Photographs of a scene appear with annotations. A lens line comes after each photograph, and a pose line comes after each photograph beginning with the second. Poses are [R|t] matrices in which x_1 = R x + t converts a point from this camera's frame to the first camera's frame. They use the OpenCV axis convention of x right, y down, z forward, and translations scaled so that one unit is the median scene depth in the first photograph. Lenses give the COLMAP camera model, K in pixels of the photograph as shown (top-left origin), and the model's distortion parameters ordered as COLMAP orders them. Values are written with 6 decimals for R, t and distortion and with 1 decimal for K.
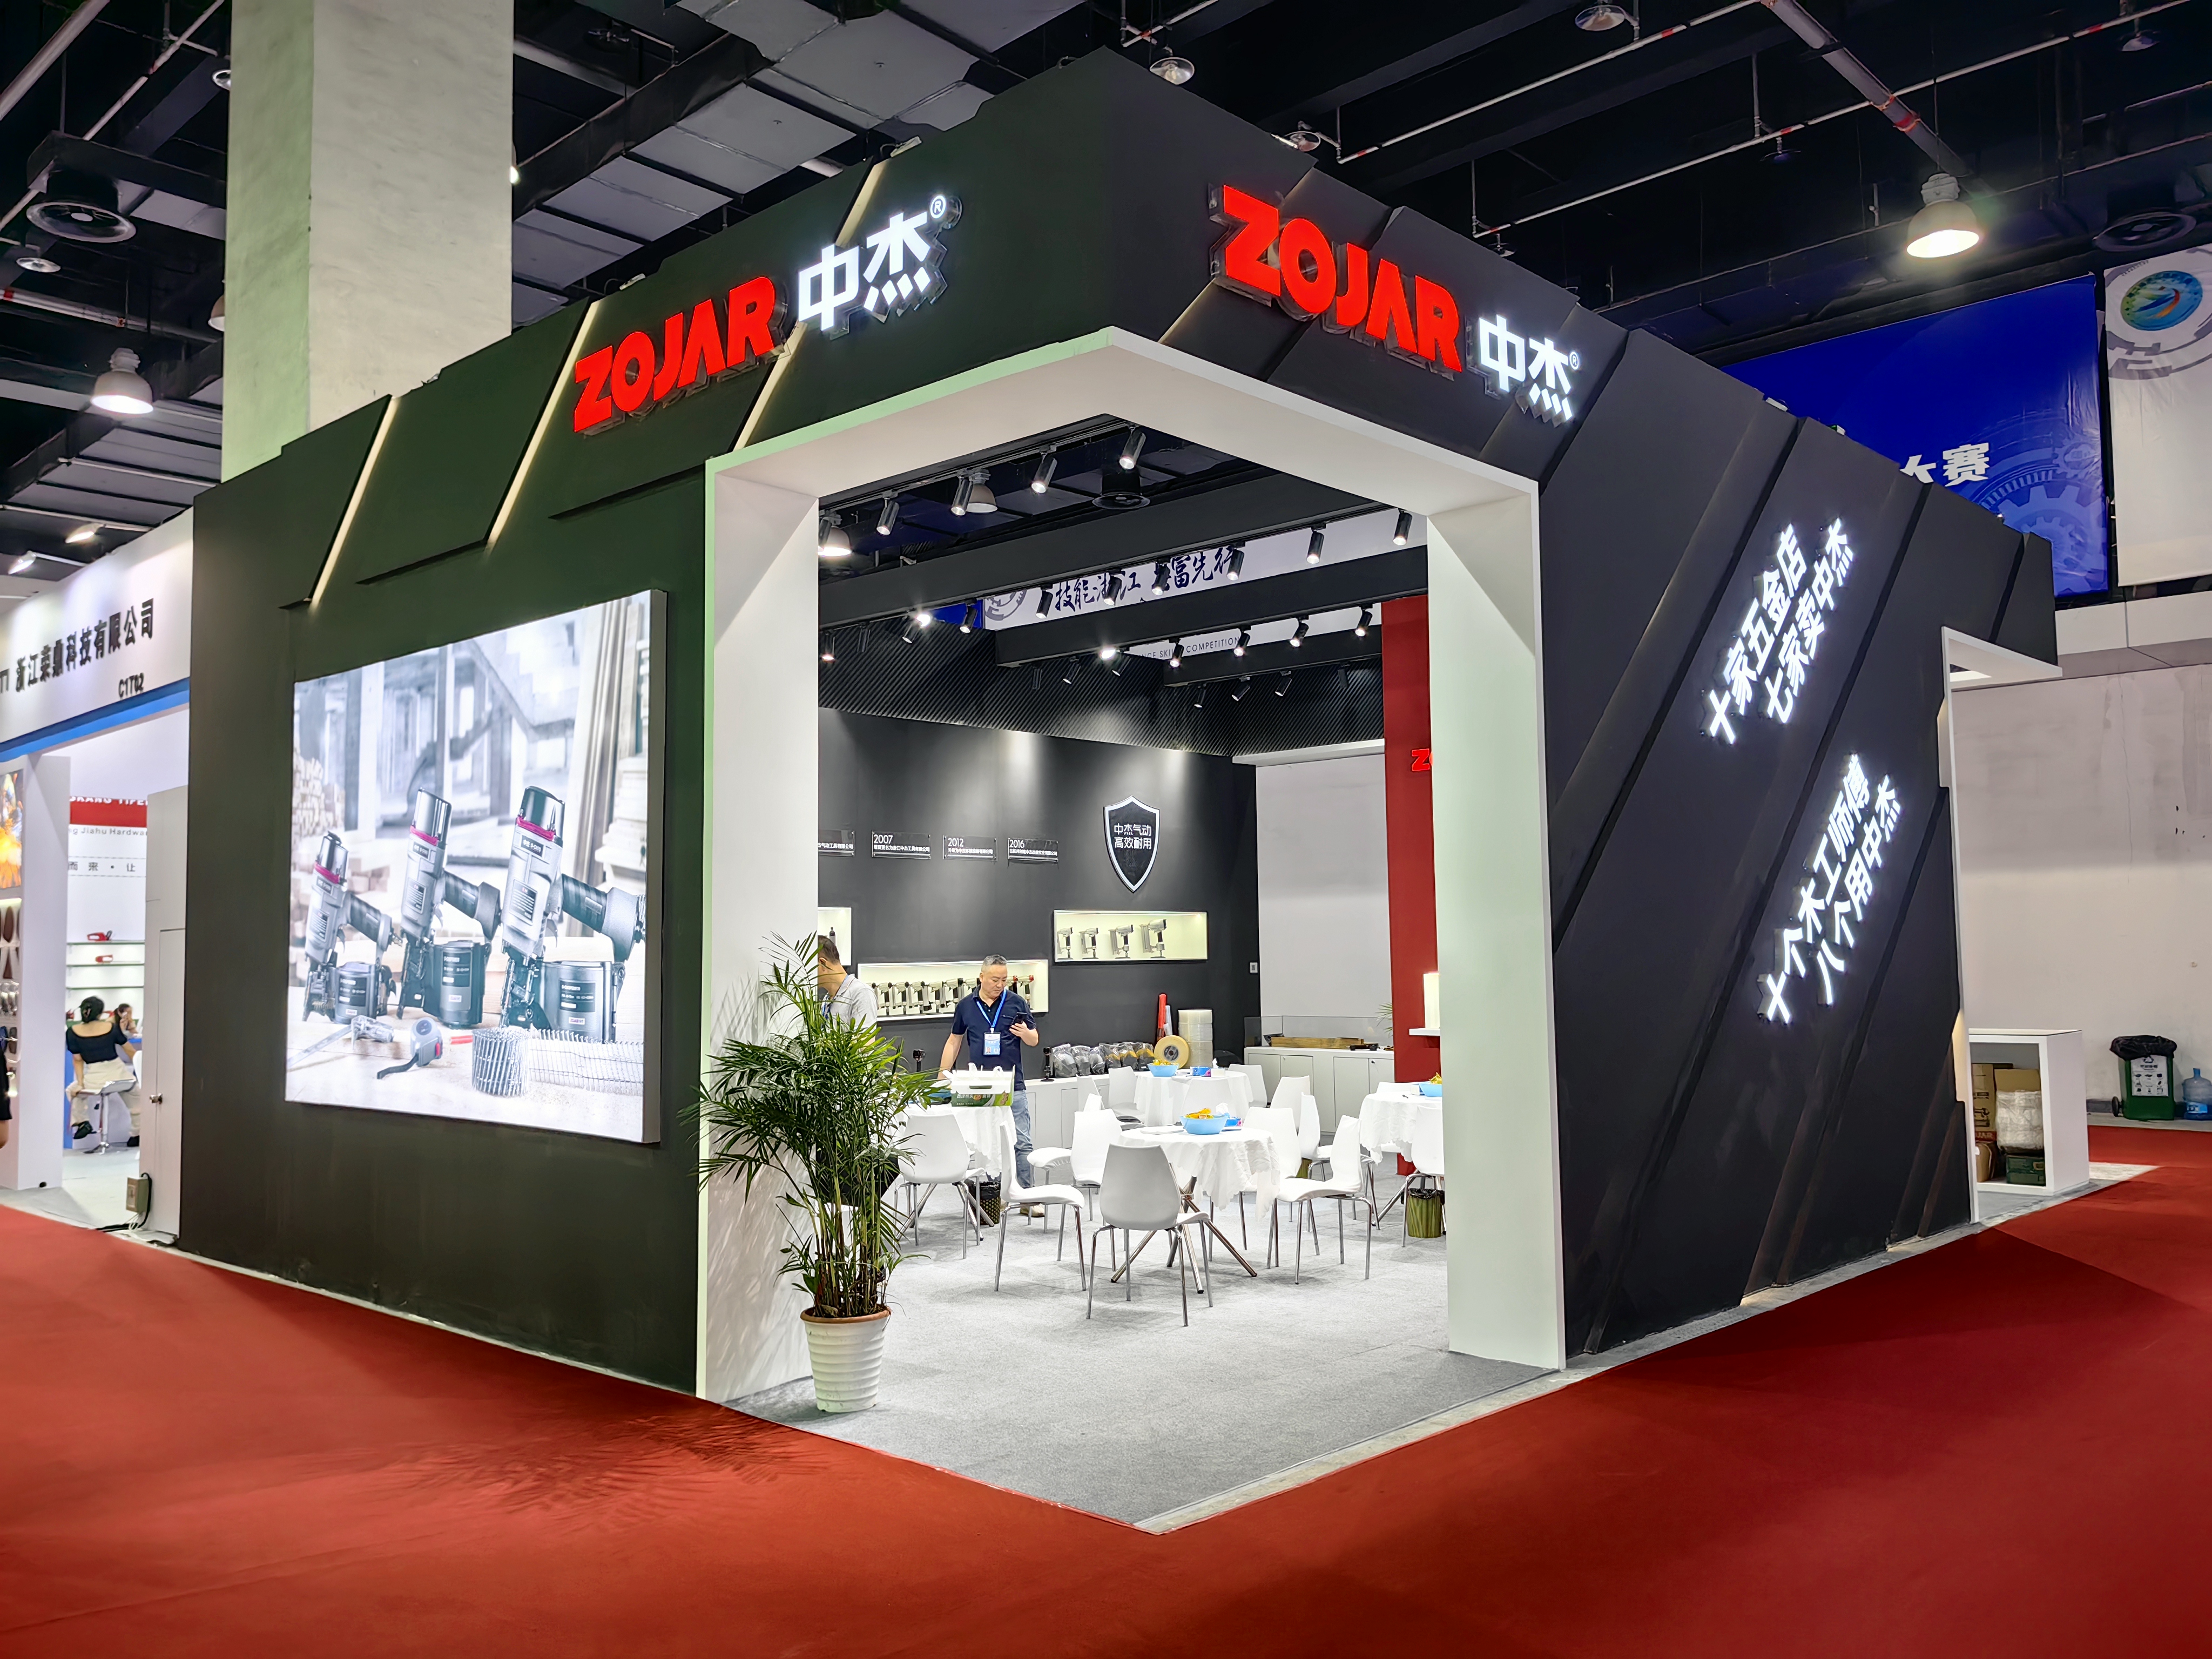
lens RADIAL K [[1728.9, 0, 1106.0], [0, 1728.9, 829.5], [0, 0, 1]] dist [-0.096701, -0.000799]
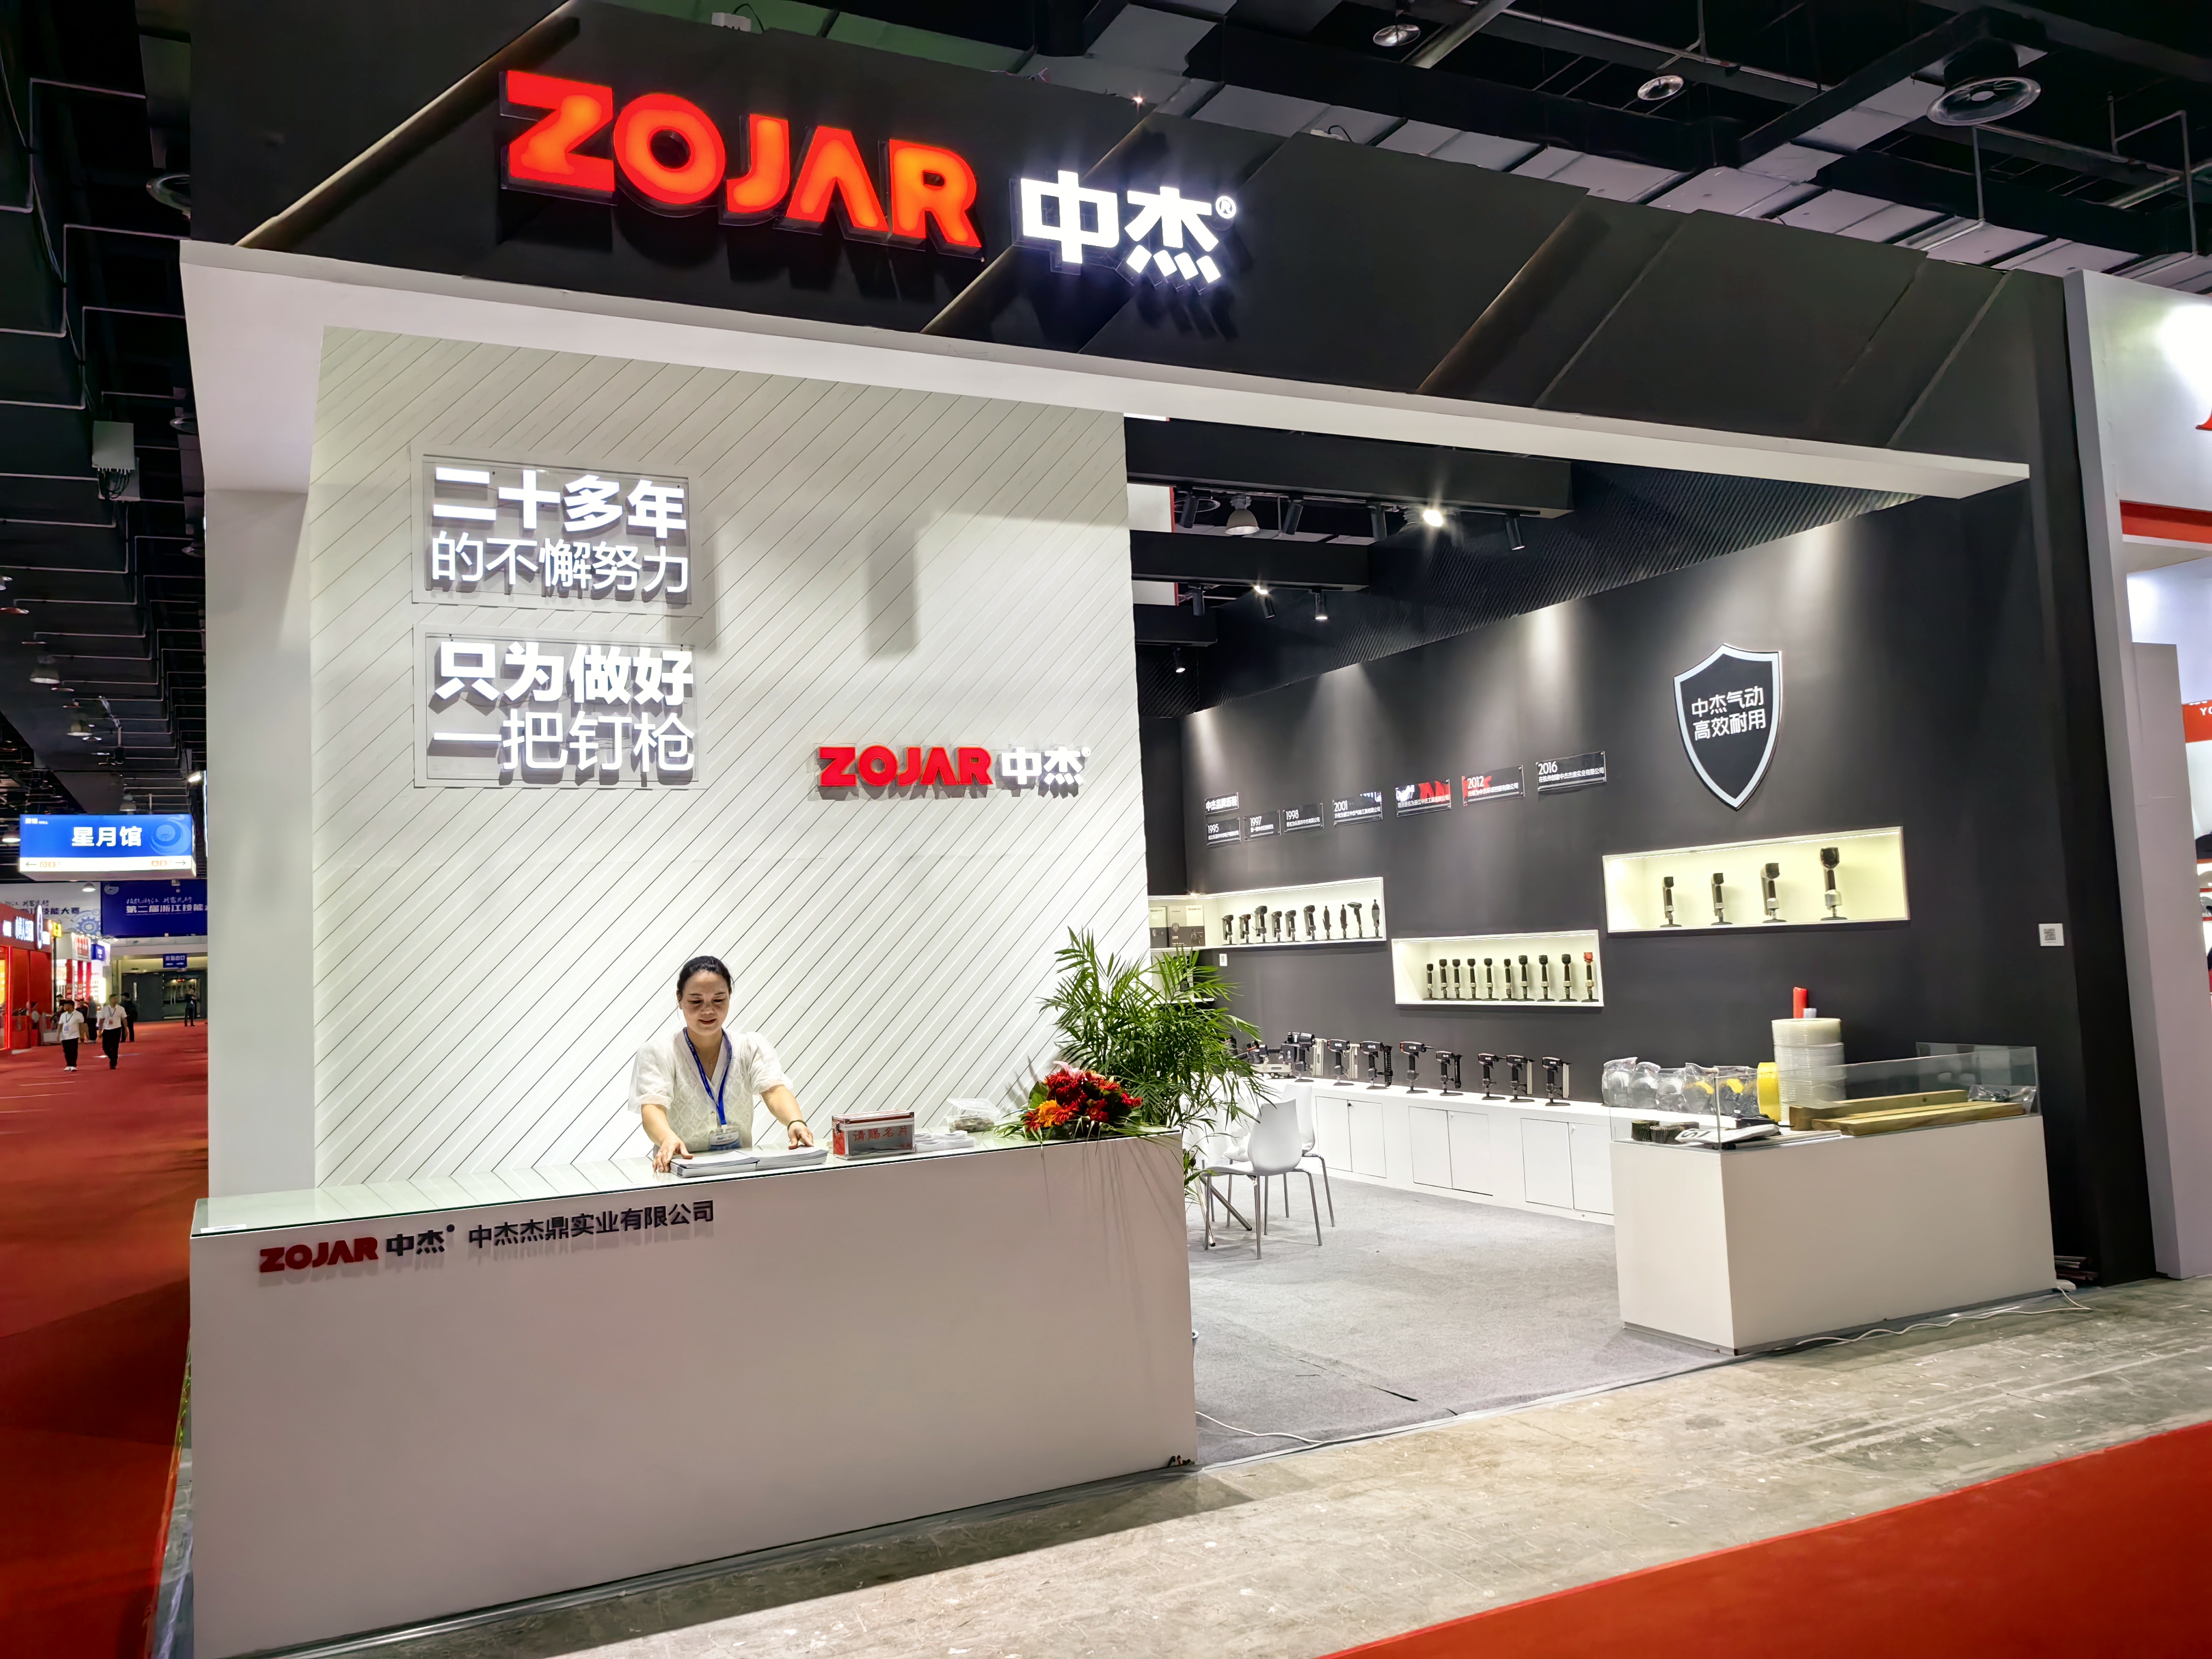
lens RADIAL K [[1728.9, 0, 1106.0], [0, 1728.9, 829.5], [0, 0, 1]] dist [-0.096701, -0.000799]
pose [[-0.354811, -0.034516, -0.934301, 1.073678], [0.117385, 0.989766, -0.081144, 0.111080], [0.927540, -0.138464, -0.347128, 1.723638]]
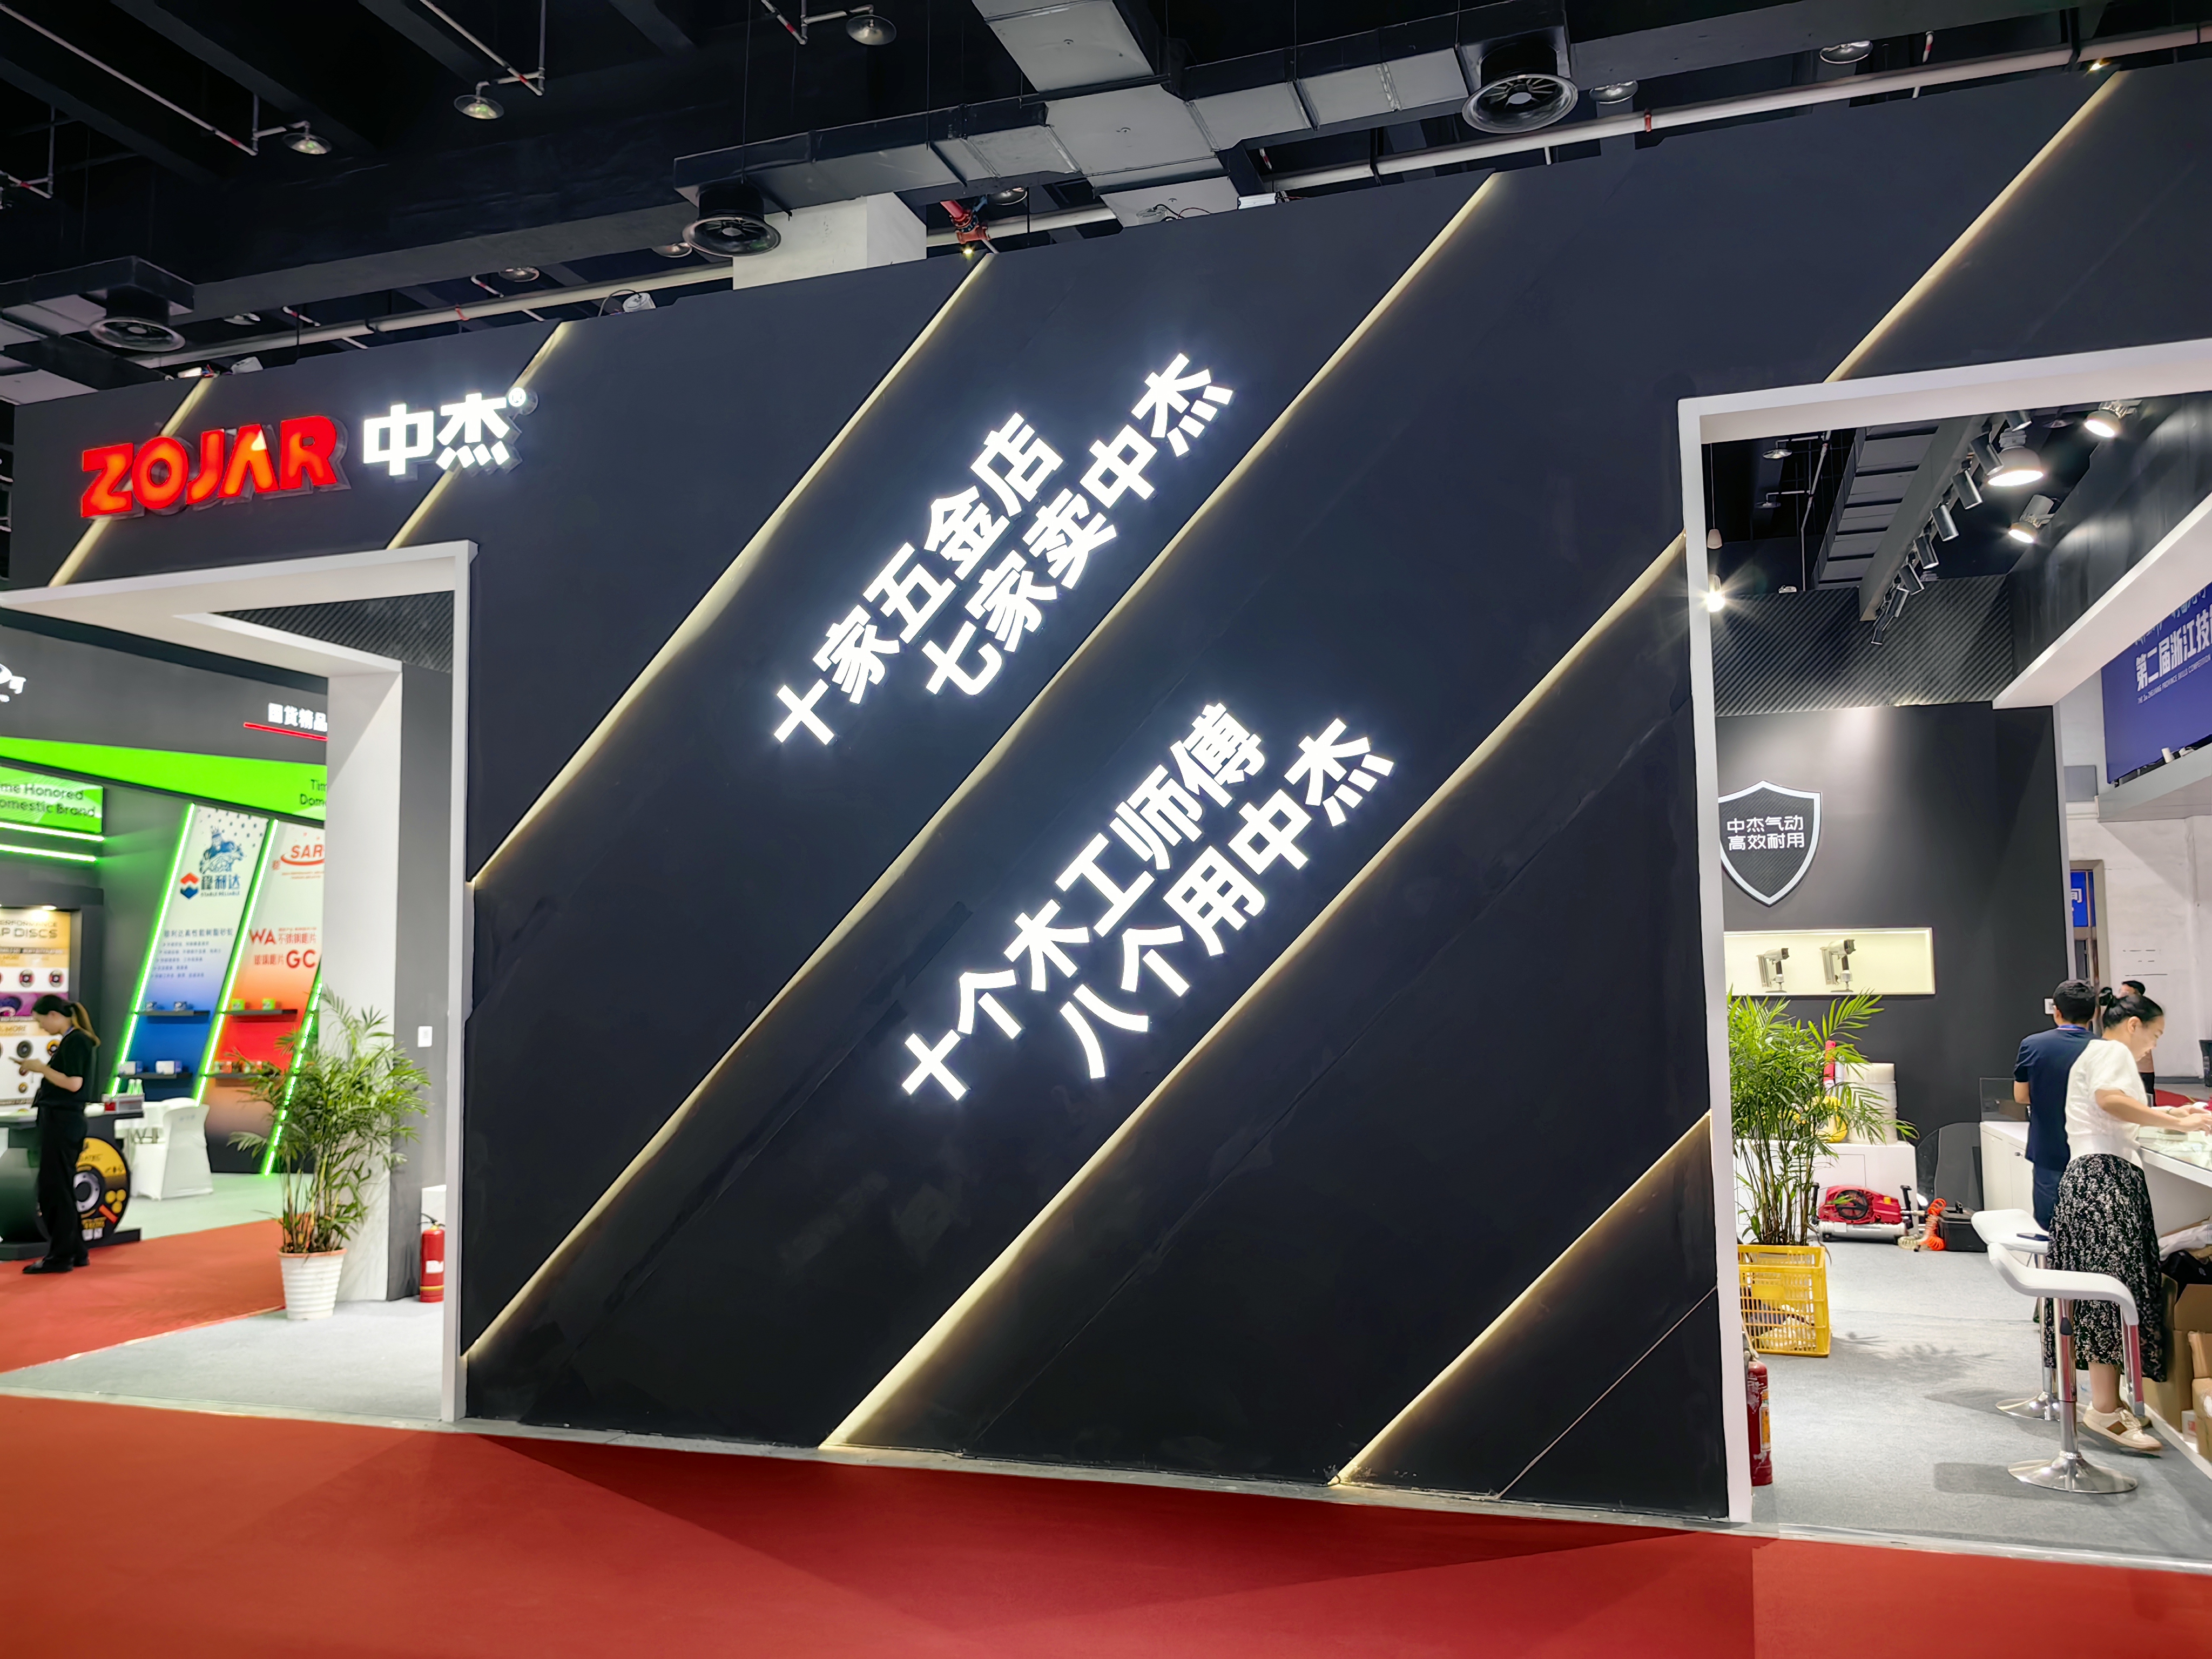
lens RADIAL K [[1860.1, 0, 1106.0], [0, 1860.1, 829.5], [0, 0, 1]] dist [0.000883, -0.001896]
pose [[0.443284, -0.075090, -0.893230, 1.069239], [0.071586, 0.996268, -0.048226, 0.036698], [0.893518, -0.042565, 0.447005, 0.642866]]
